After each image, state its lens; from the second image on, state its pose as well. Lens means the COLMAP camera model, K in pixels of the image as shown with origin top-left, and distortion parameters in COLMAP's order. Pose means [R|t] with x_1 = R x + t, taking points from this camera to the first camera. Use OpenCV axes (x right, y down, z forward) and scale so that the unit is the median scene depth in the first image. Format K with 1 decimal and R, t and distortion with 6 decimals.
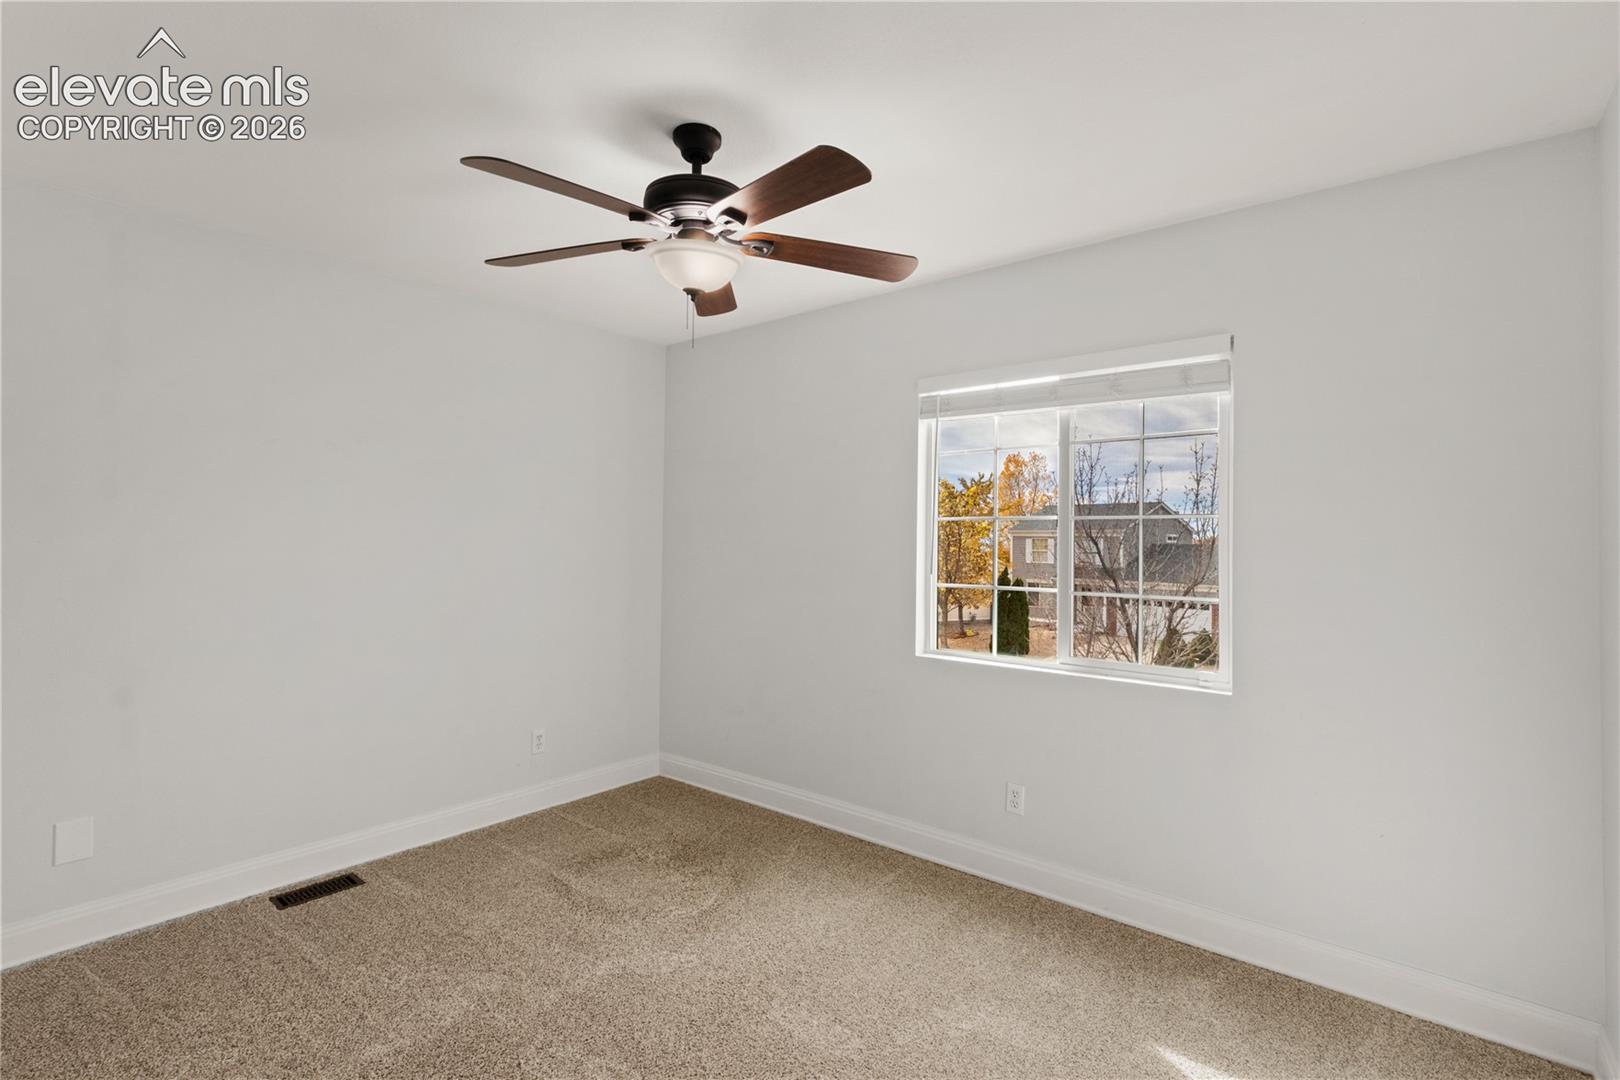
lens RADIAL K [[755.8, 0, 793.6], [0, 755.8, 540.2], [0, 0, 1]] dist [-0.002296, 0.000107]
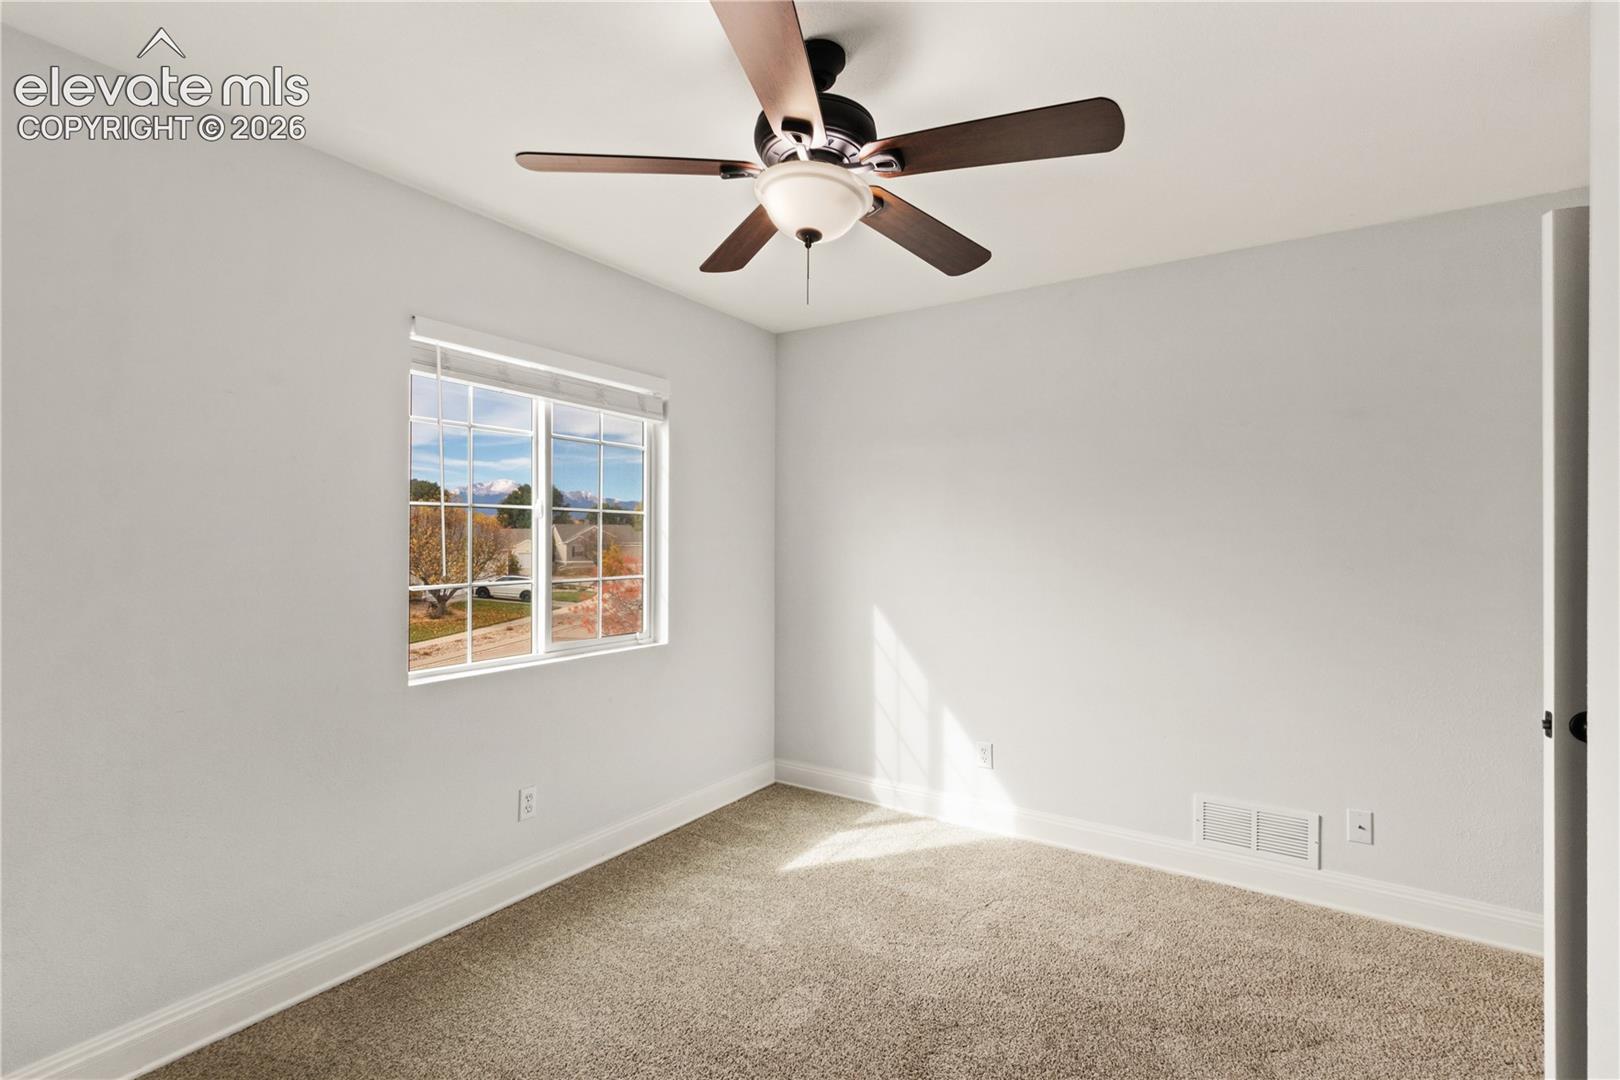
lens RADIAL K [[755.8, 0, 793.6], [0, 755.8, 540.2], [0, 0, 1]] dist [-0.002296, 0.000107]
pose [[-0.101199, -0.018394, 0.994696, -0.731777], [-0.002555, 0.999831, 0.018229, -0.007782], [-0.994863, -0.000697, -0.101228, 0.819624]]
